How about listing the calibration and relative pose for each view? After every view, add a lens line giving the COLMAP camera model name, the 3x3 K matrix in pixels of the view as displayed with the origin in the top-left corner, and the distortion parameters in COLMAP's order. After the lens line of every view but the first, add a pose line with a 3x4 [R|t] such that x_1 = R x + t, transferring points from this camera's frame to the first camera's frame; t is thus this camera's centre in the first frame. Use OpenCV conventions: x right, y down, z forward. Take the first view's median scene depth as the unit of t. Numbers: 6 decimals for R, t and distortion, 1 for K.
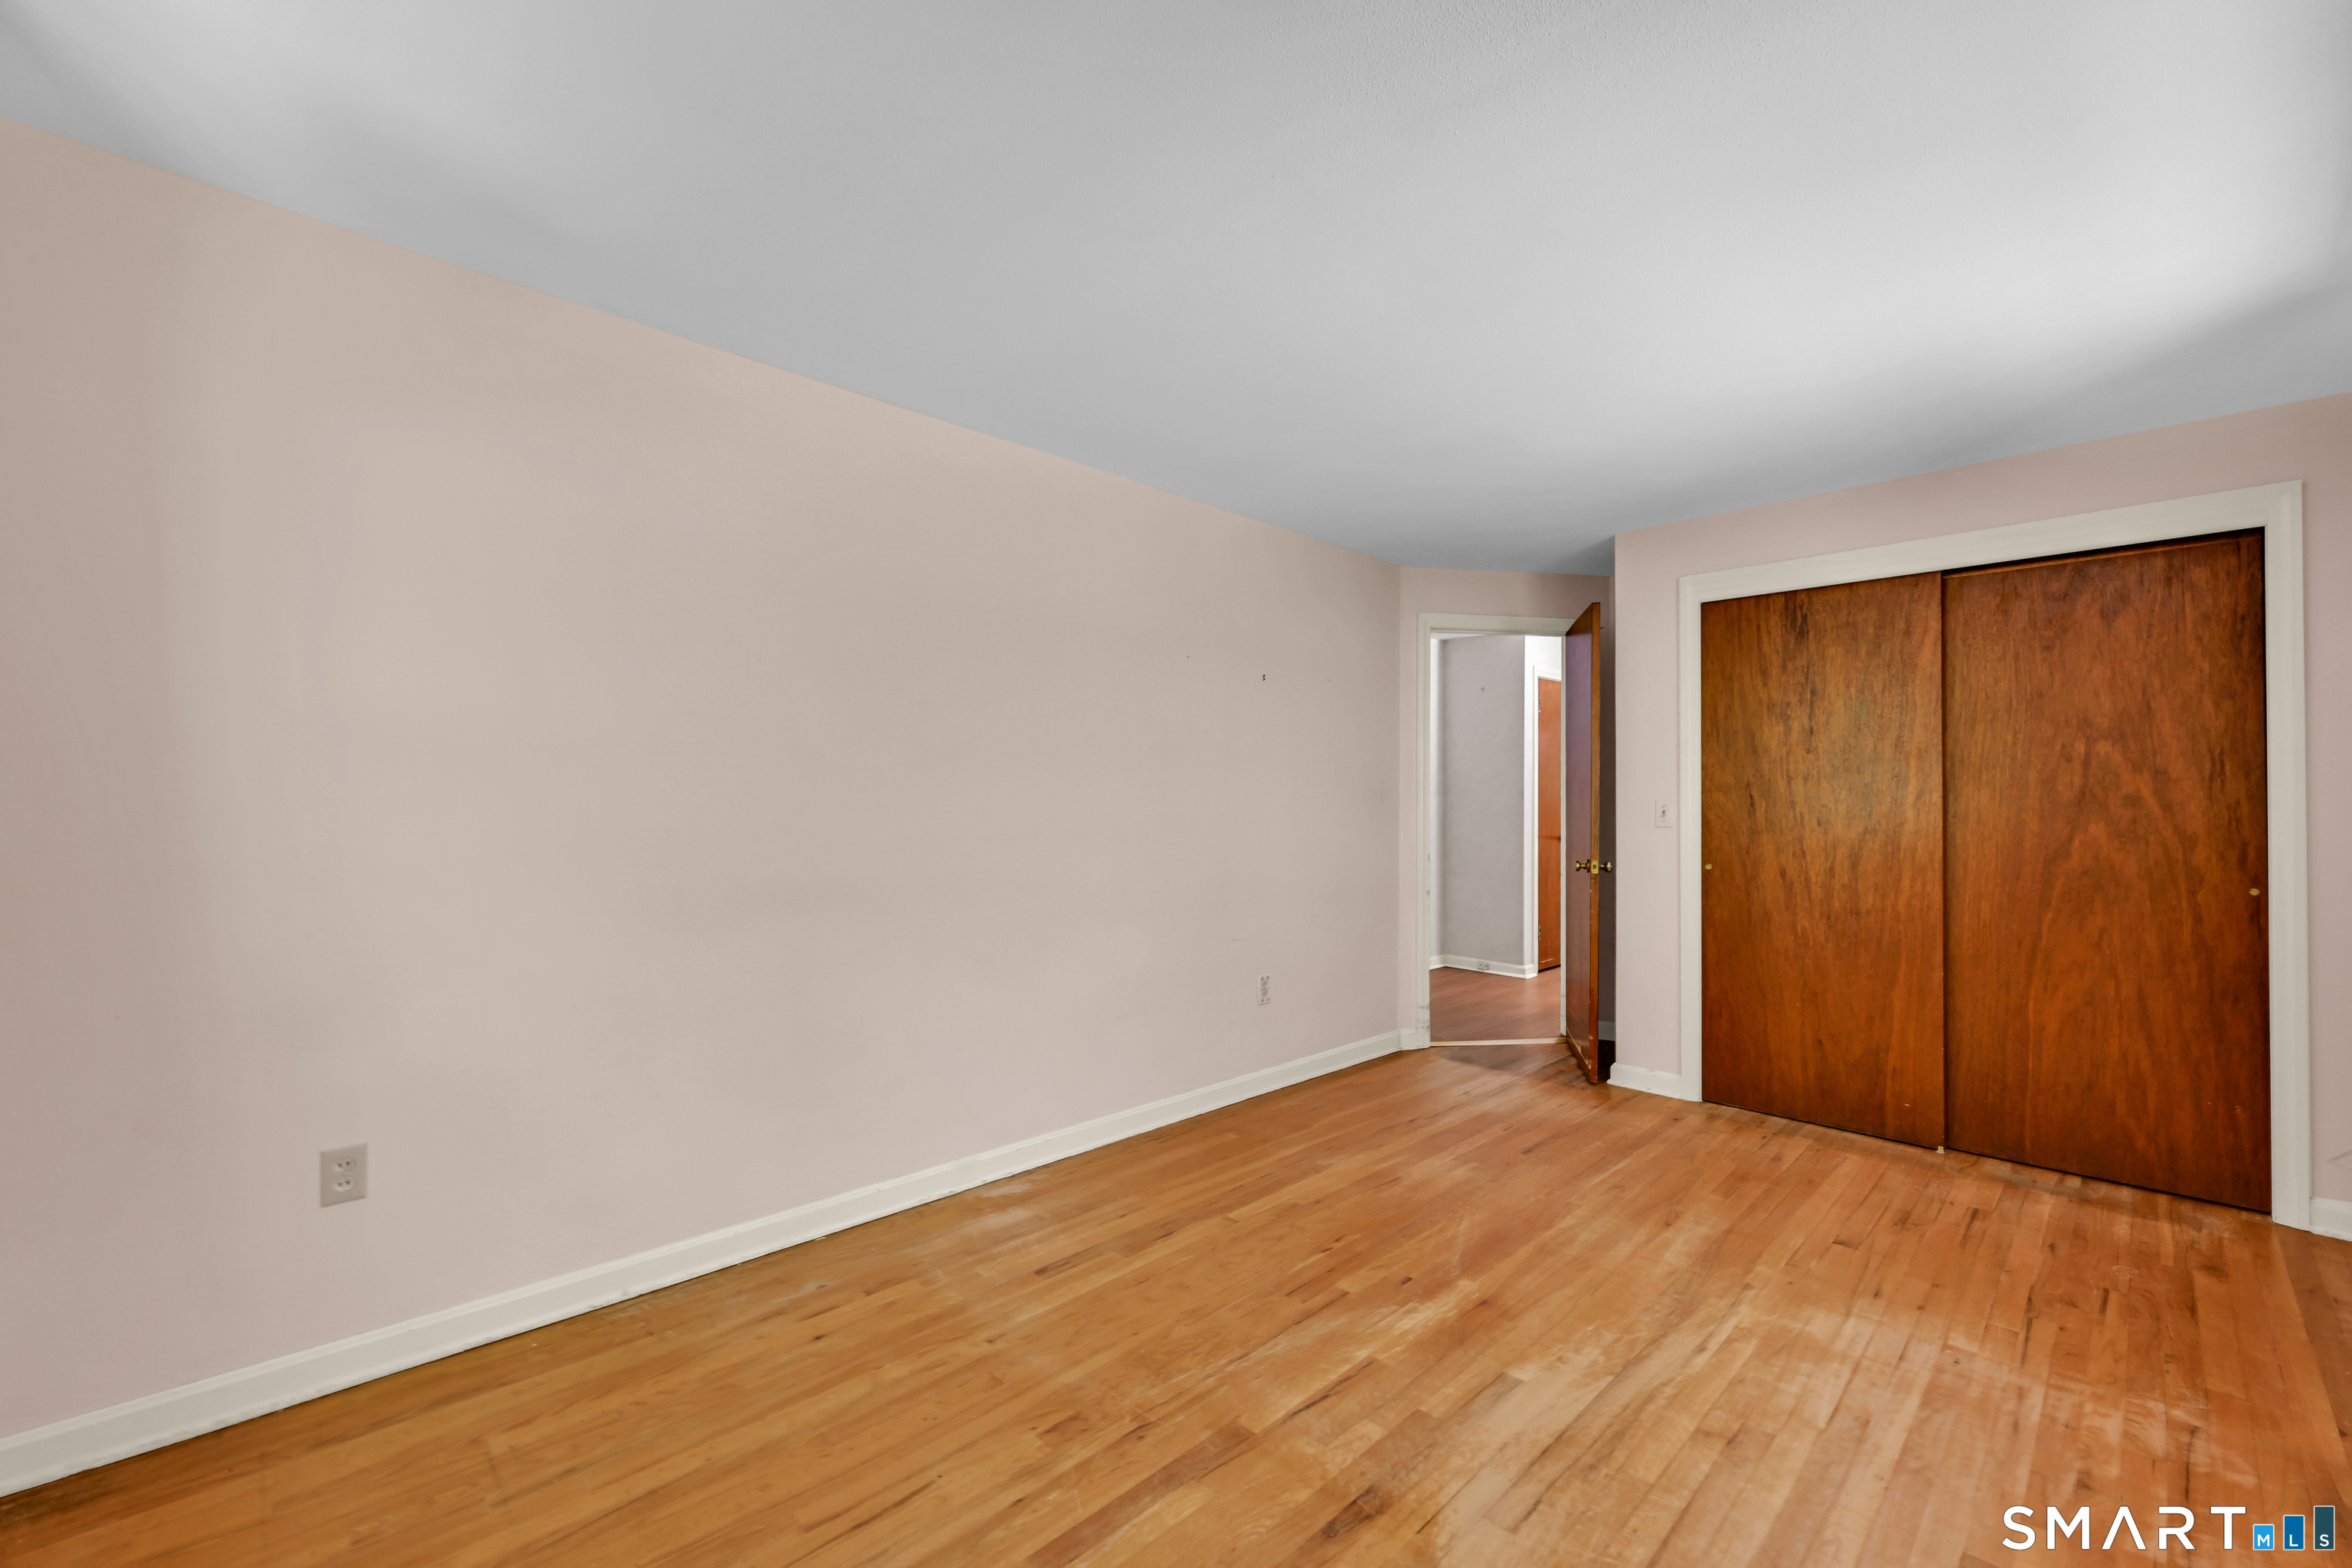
lens RADIAL K [[947.1, 0, 1173.0], [0, 947.1, 790.7], [0, 0, 1]] dist [-0.002136, 0.000089]
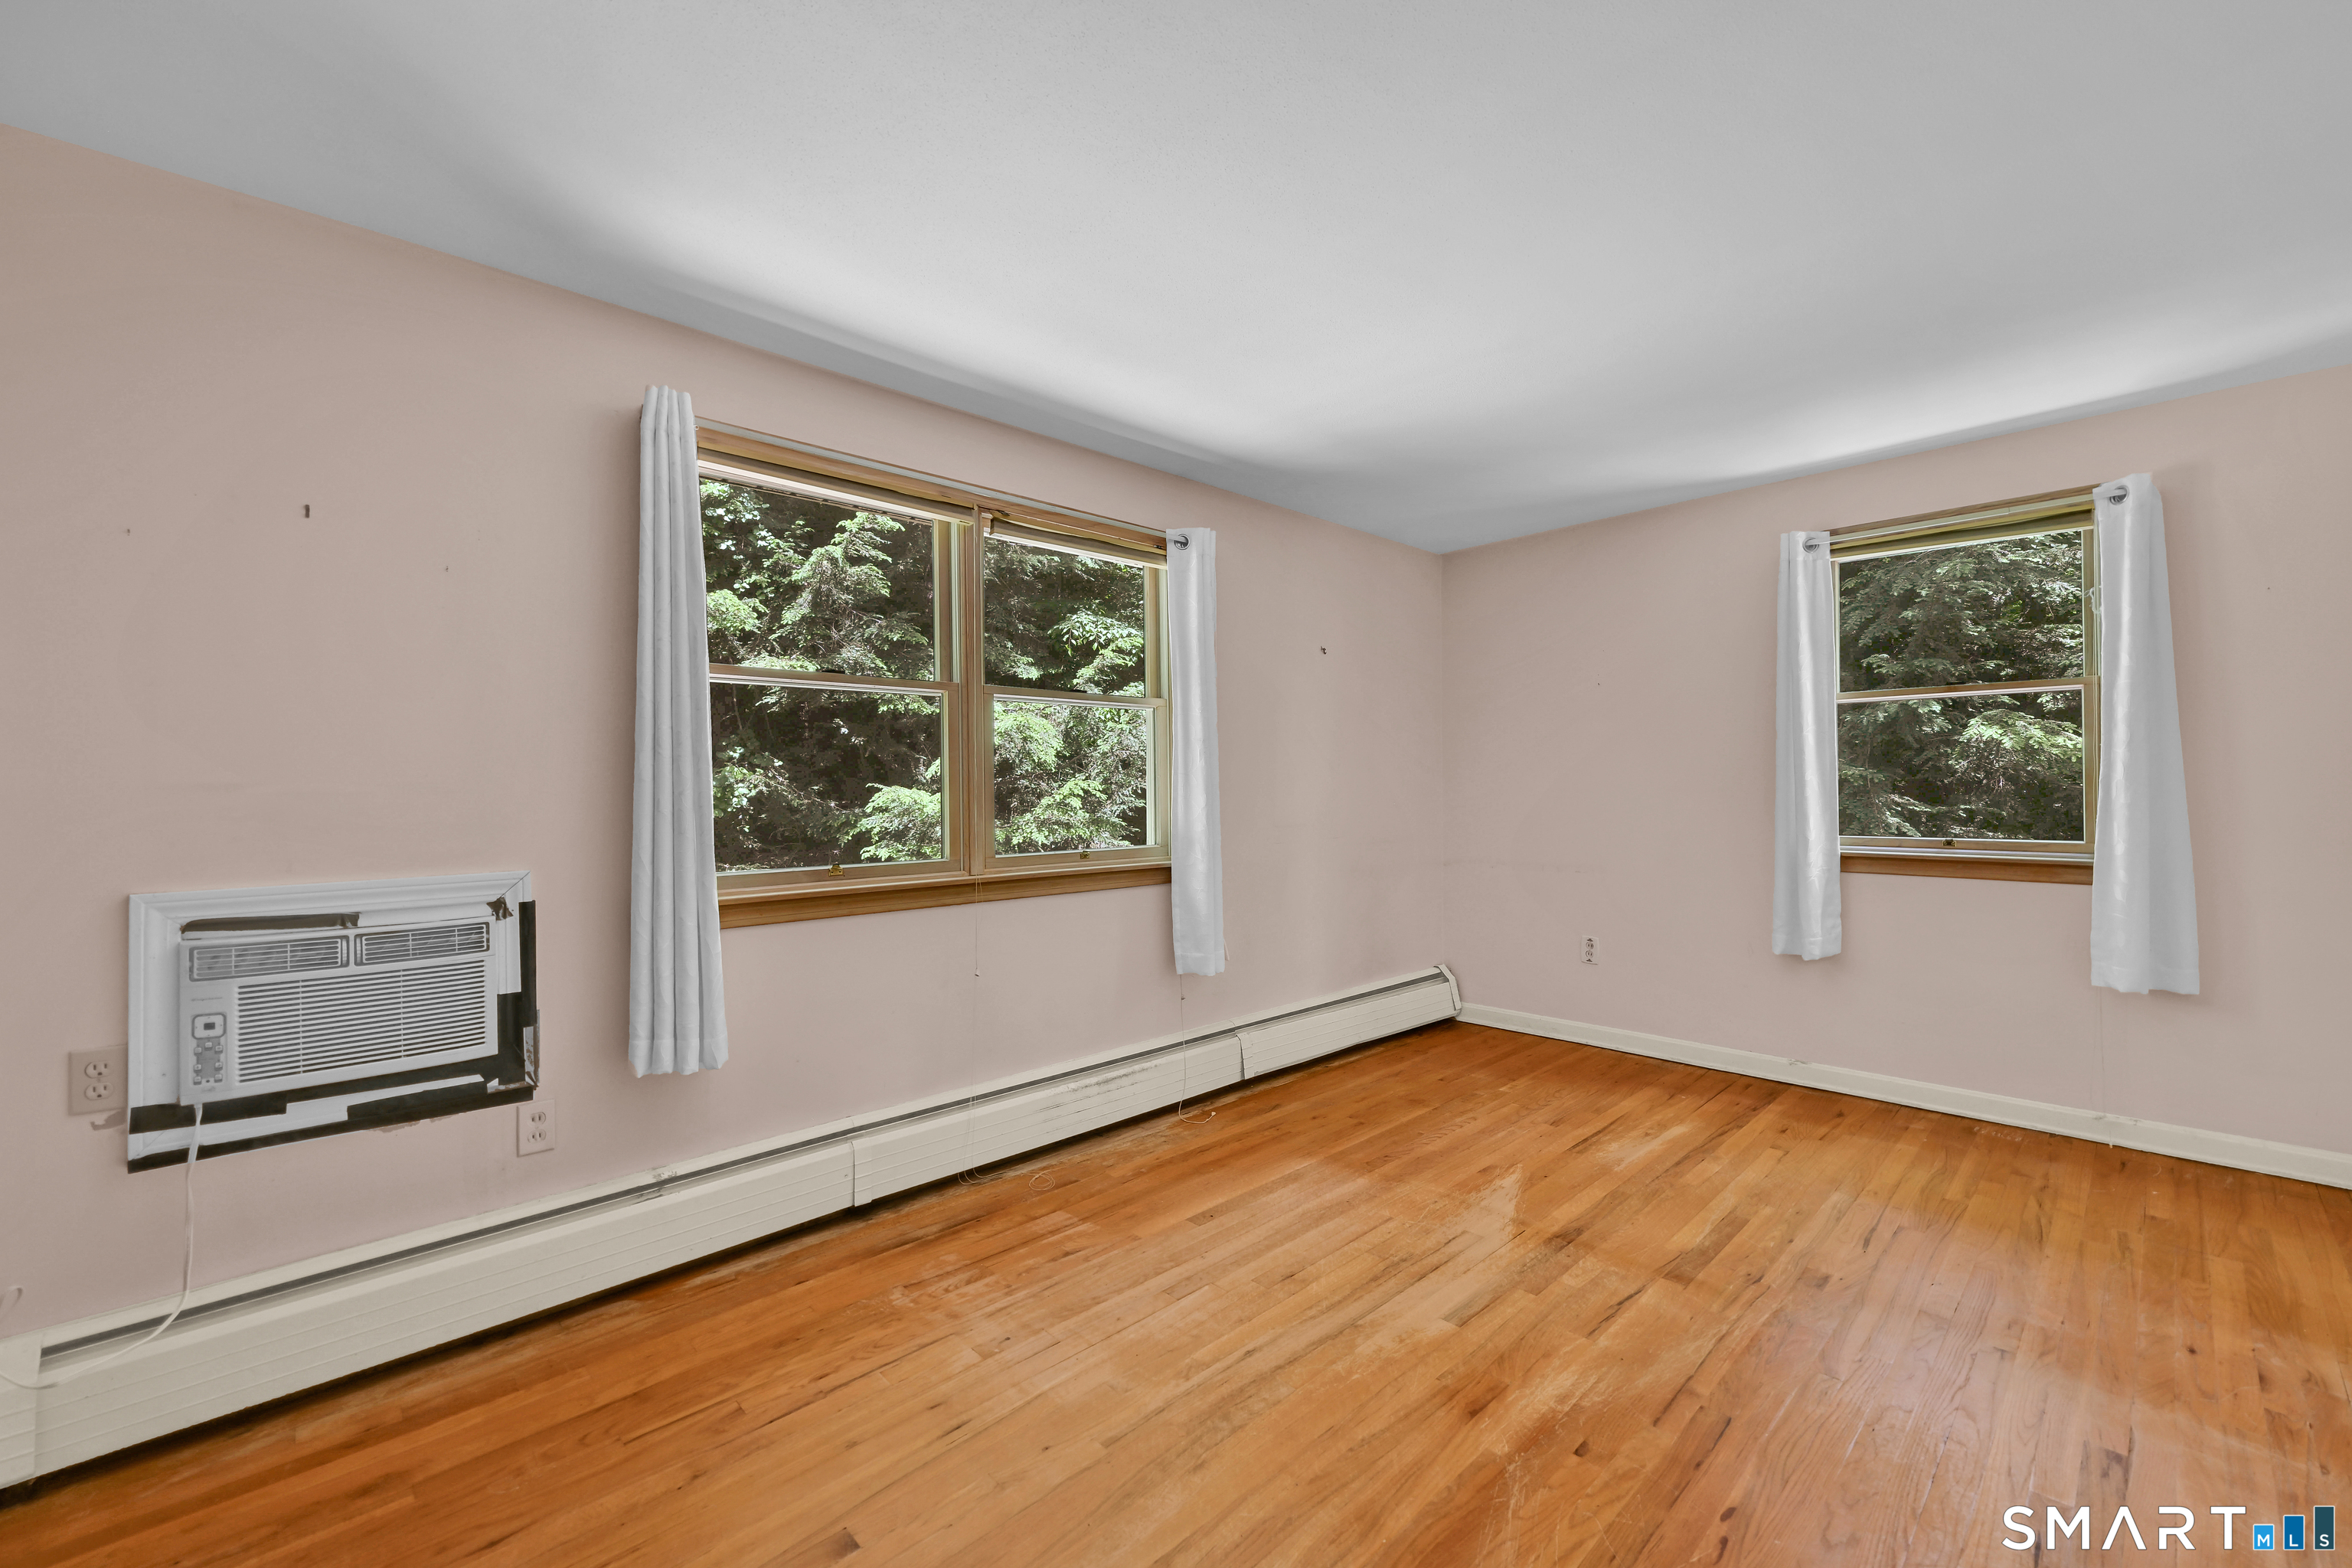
lens RADIAL K [[947.1, 0, 1178.5], [0, 947.1, 783.8], [0, 0, 1]] dist [-0.002136, 0.000089]
pose [[-0.999852, 0.003346, 0.016893, 0.658838], [0.003212, 0.999963, -0.007952, 0.021939], [-0.016919, -0.007896, -0.999826, 2.114264]]
